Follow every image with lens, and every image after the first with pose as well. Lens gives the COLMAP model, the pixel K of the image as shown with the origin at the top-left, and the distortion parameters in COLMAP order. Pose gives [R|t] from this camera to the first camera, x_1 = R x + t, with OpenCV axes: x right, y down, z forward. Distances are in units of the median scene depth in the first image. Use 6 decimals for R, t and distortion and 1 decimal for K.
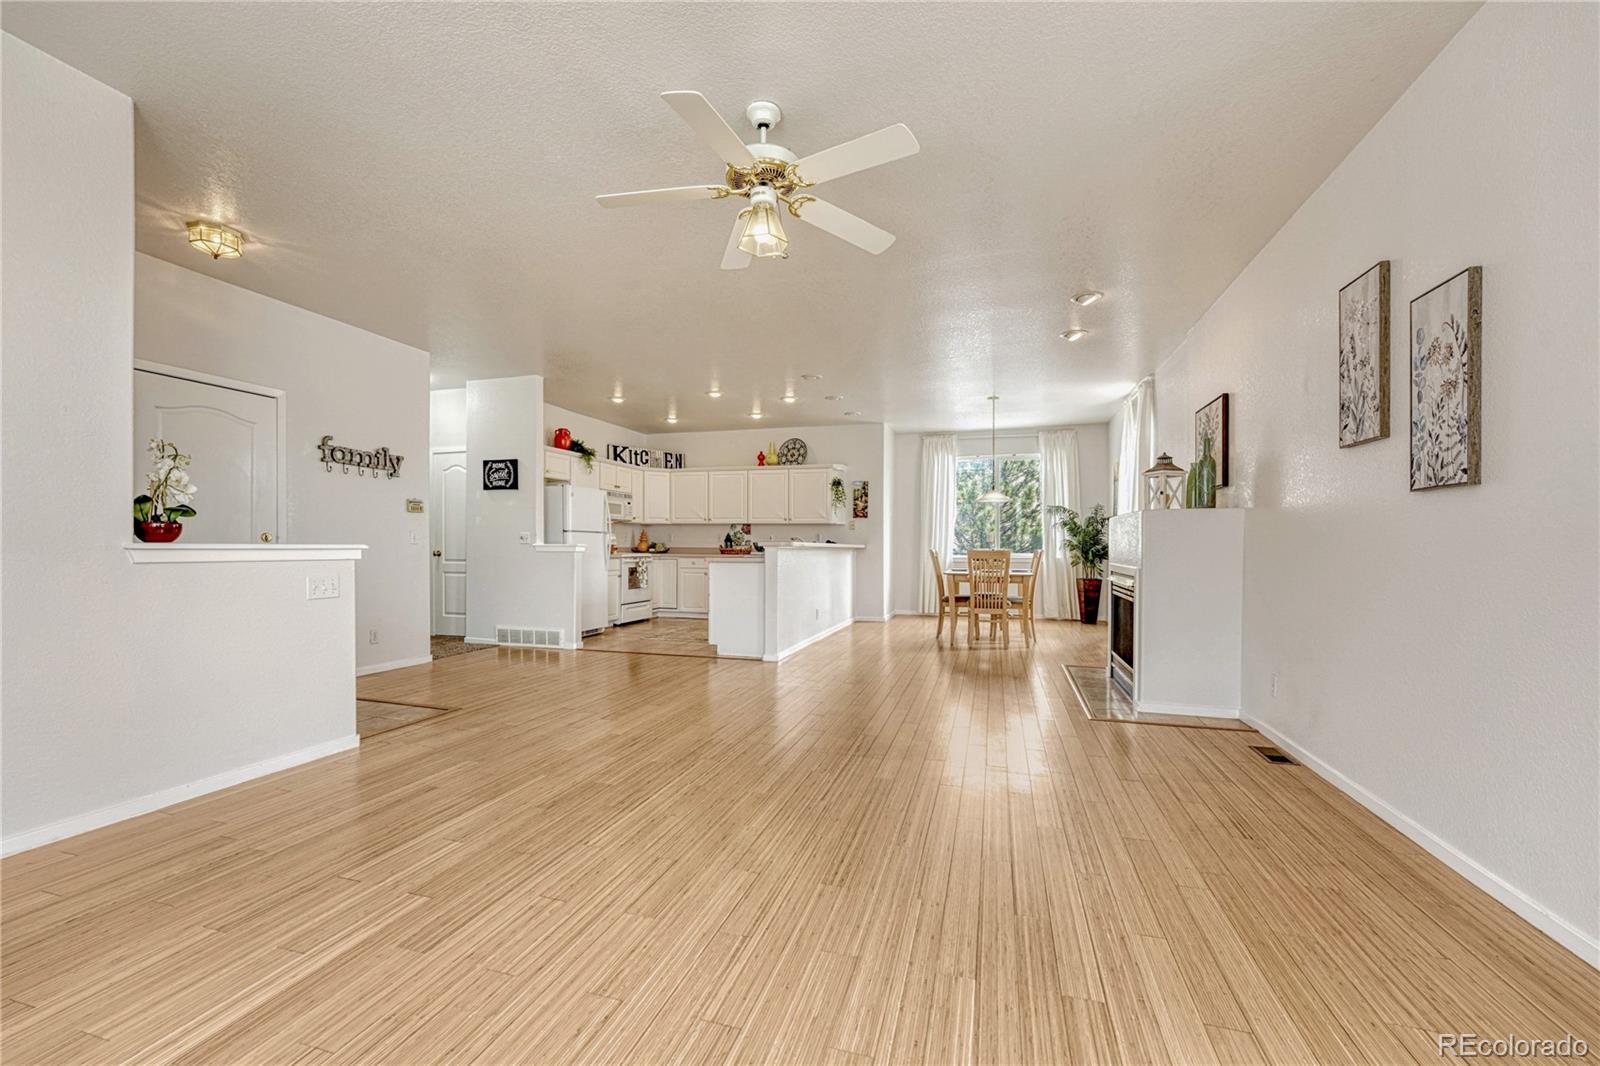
lens RADIAL K [[669.8, 0, 786.8], [0, 669.8, 547.3], [0, 0, 1]] dist [-0.012776, -0.000024]
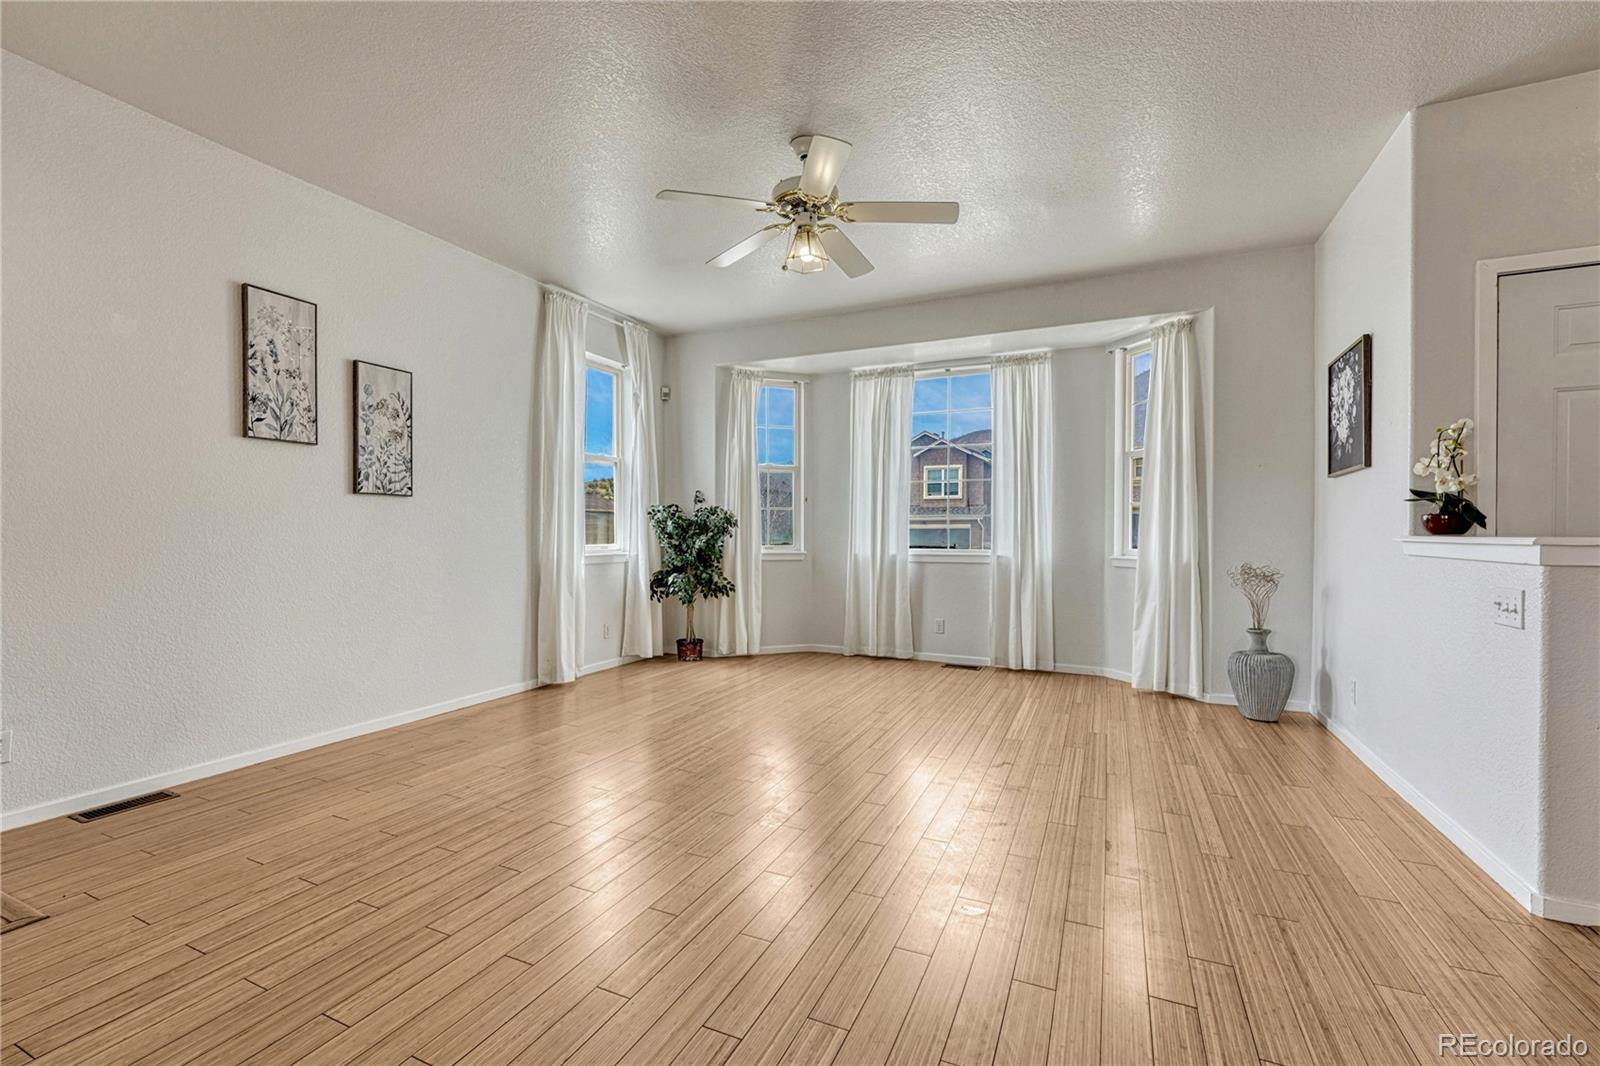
lens RADIAL K [[669.8, 0, 789.4], [0, 669.8, 547.4], [0, 0, 1]] dist [-0.012776, -0.000024]
pose [[-0.991282, -0.008865, 0.131462, -0.069109], [-0.005587, 0.999665, 0.025283, -0.004072], [-0.131642, 0.024328, -0.990999, 0.943075]]
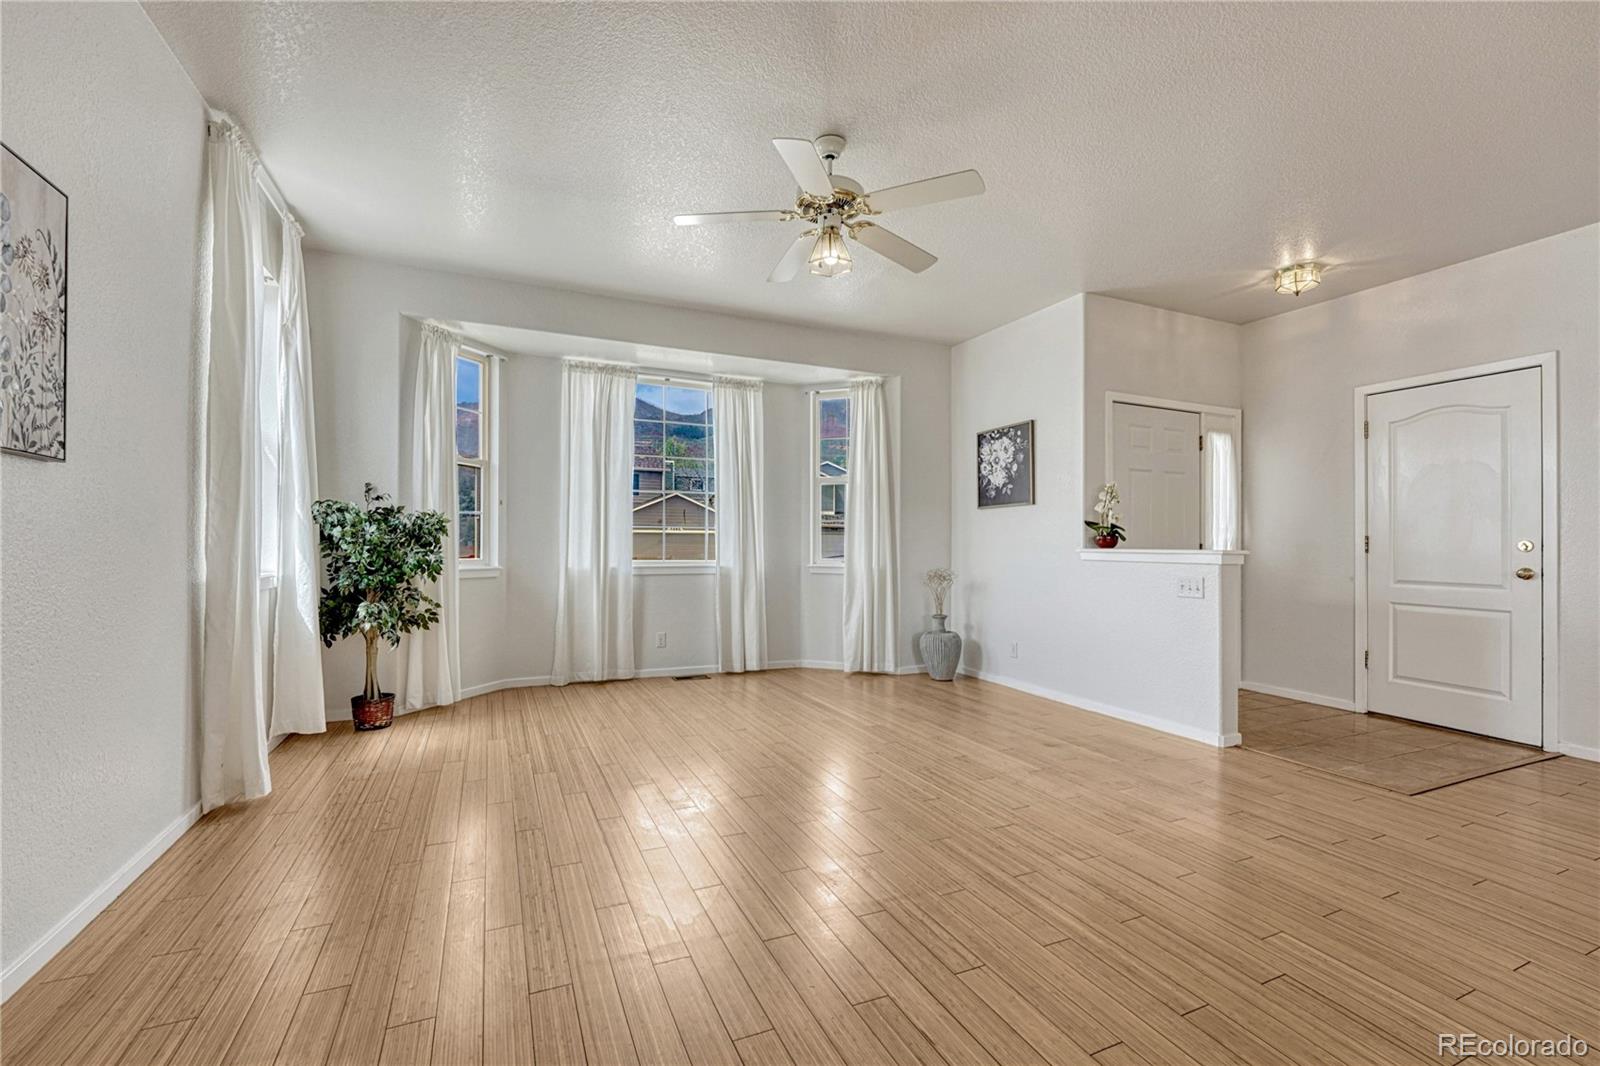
lens RADIAL K [[669.8, 0, 791.5], [0, 669.8, 549.5], [0, 0, 1]] dist [-0.012776, -0.000024]
pose [[-0.753750, -0.006379, -0.657131, 0.320138], [-0.012515, 0.999911, 0.004647, -0.001303], [0.657042, 0.011727, -0.753762, 0.789540]]
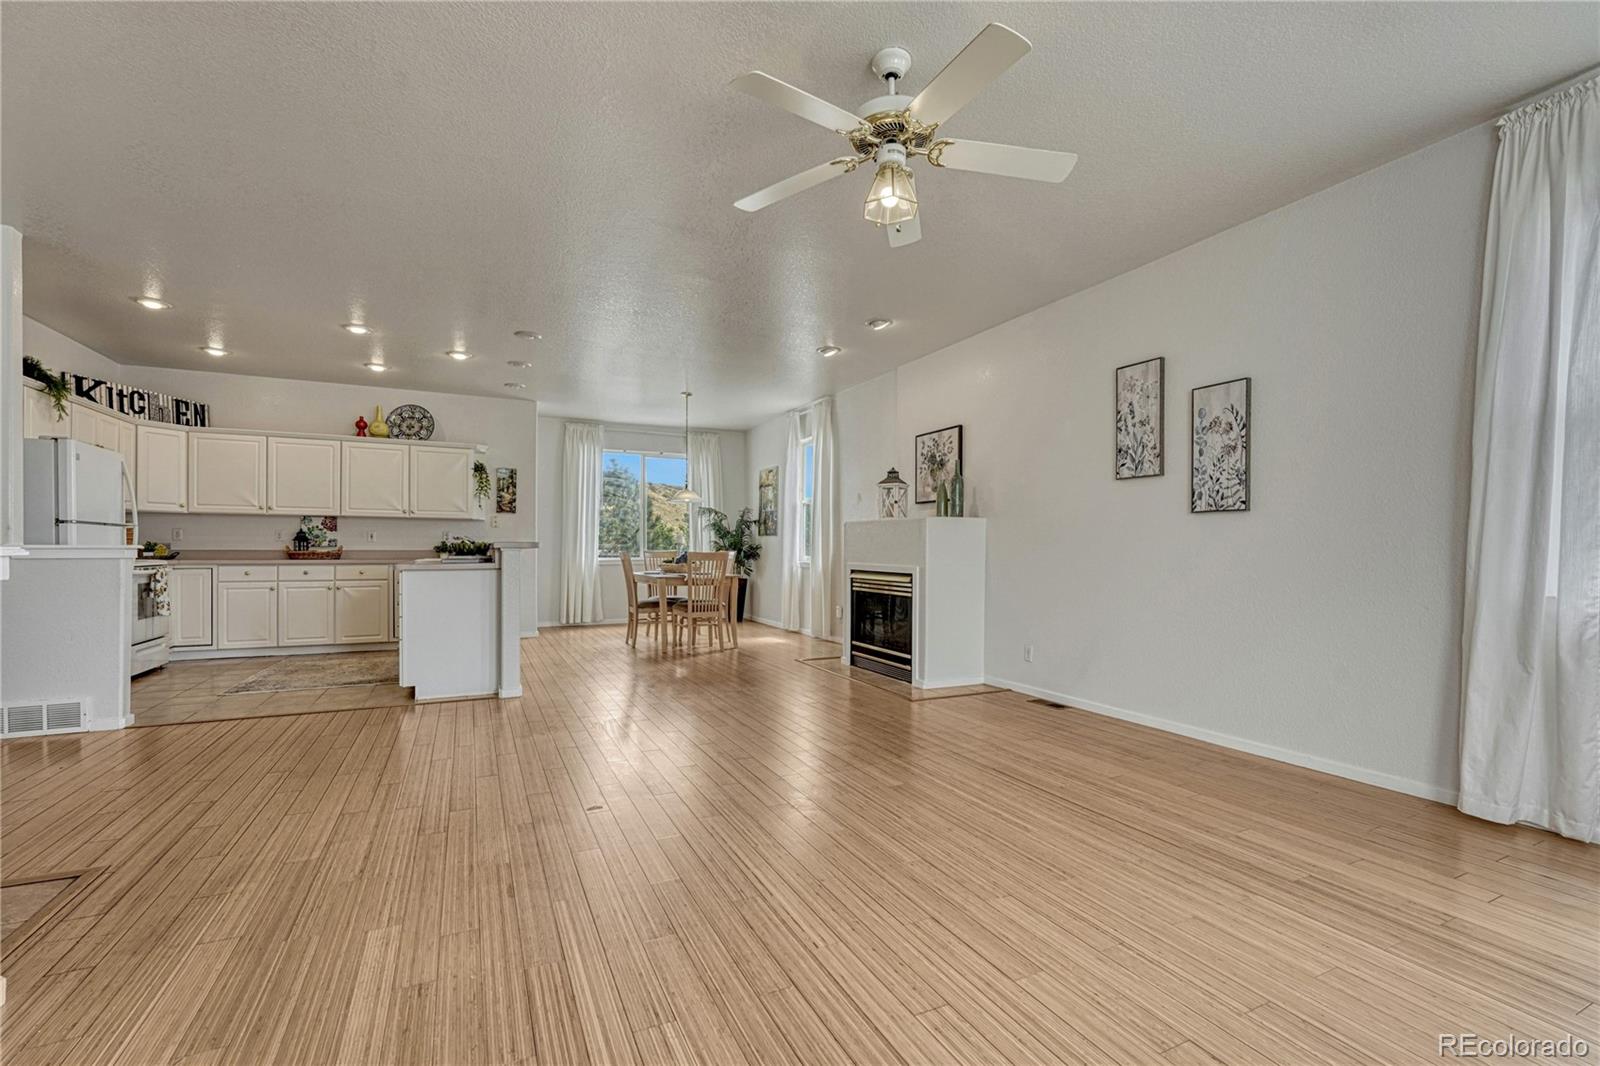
lens RADIAL K [[709.1, 0, 815.8], [0, 709.1, 554.4], [0, 0, 1]] dist [-0.008648, -0.000562]
pose [[0.720548, -0.007751, 0.693362, -0.340377], [0.001243, 0.999950, 0.009887, -0.001915], [-0.693404, -0.006262, 0.720522, 0.172006]]
